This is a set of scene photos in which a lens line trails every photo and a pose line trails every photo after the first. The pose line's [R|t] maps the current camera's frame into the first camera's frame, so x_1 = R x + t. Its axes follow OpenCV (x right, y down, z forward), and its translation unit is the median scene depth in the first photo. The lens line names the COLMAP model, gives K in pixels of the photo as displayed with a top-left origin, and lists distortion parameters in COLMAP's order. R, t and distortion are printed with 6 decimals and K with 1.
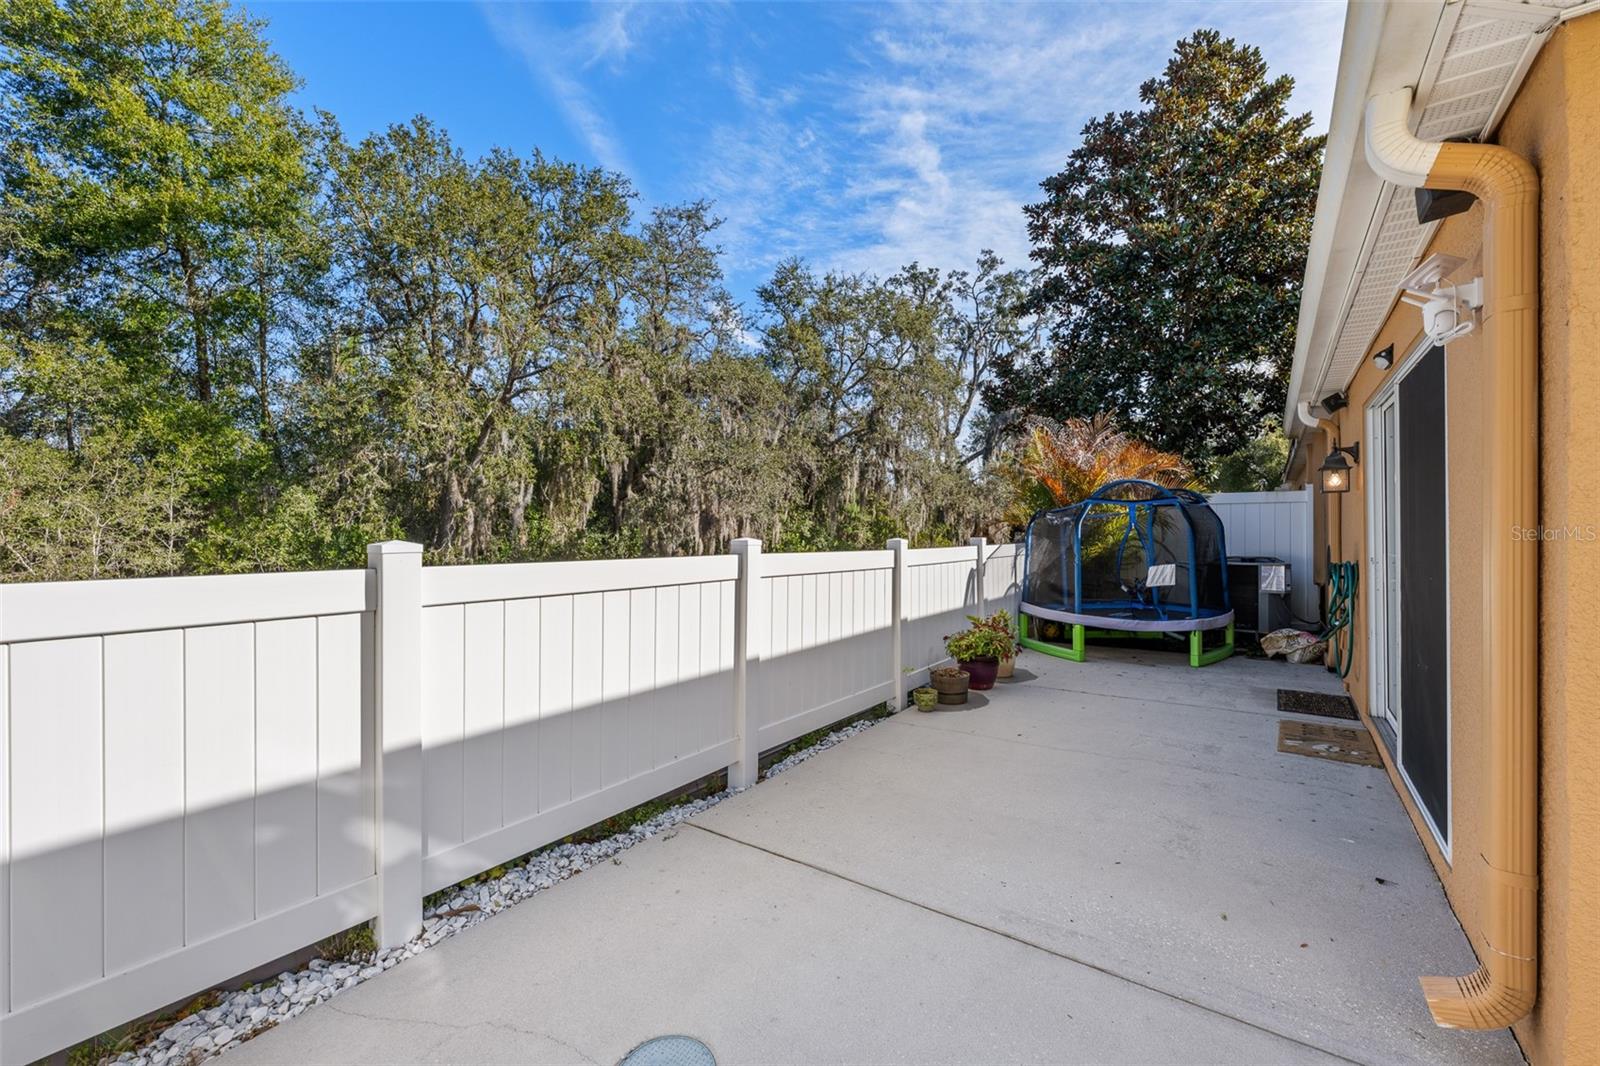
lens RADIAL K [[634.6, 0, 800.0], [0, 634.6, 533.0], [0, 0, 1]] dist [-0.000793, -0.000154]
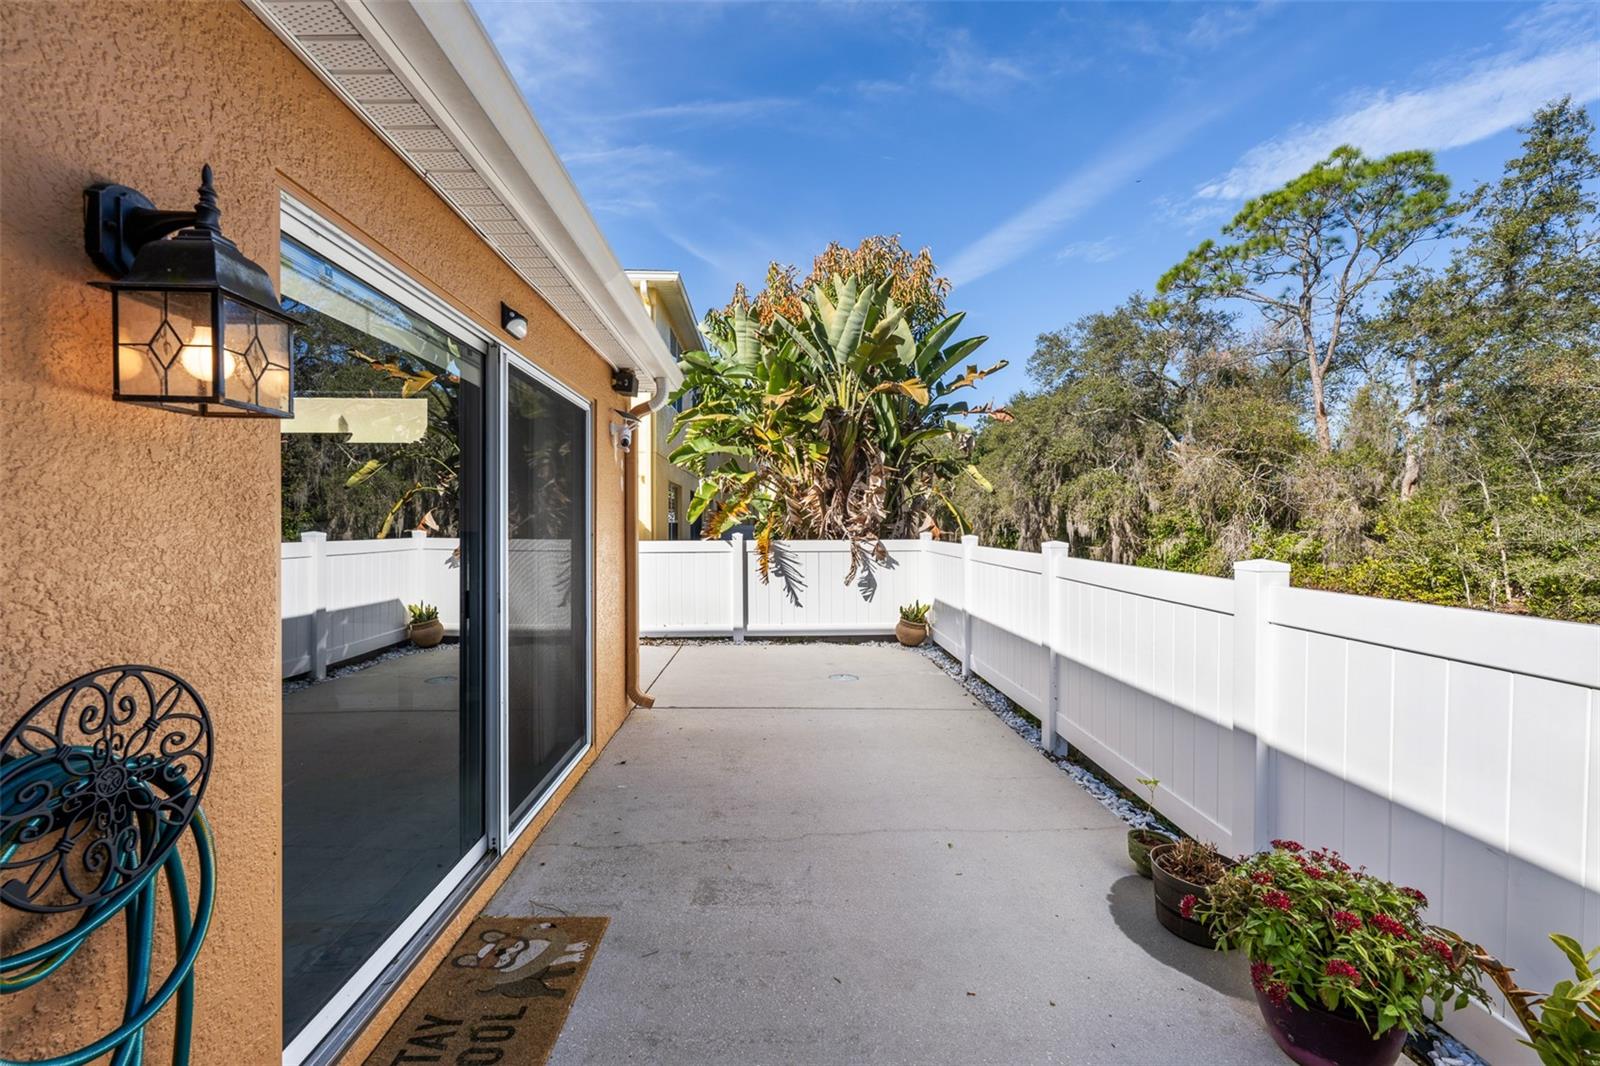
lens RADIAL K [[646.1, 0, 800.5], [0, 646.1, 538.2], [0, 0, 1]] dist [-0.001071, -0.000101]
pose [[-0.775696, 0.014579, -0.630939, 0.245287], [-0.000133, 0.999729, 0.023265, -0.006854], [0.631107, 0.018130, -0.775484, 0.389588]]
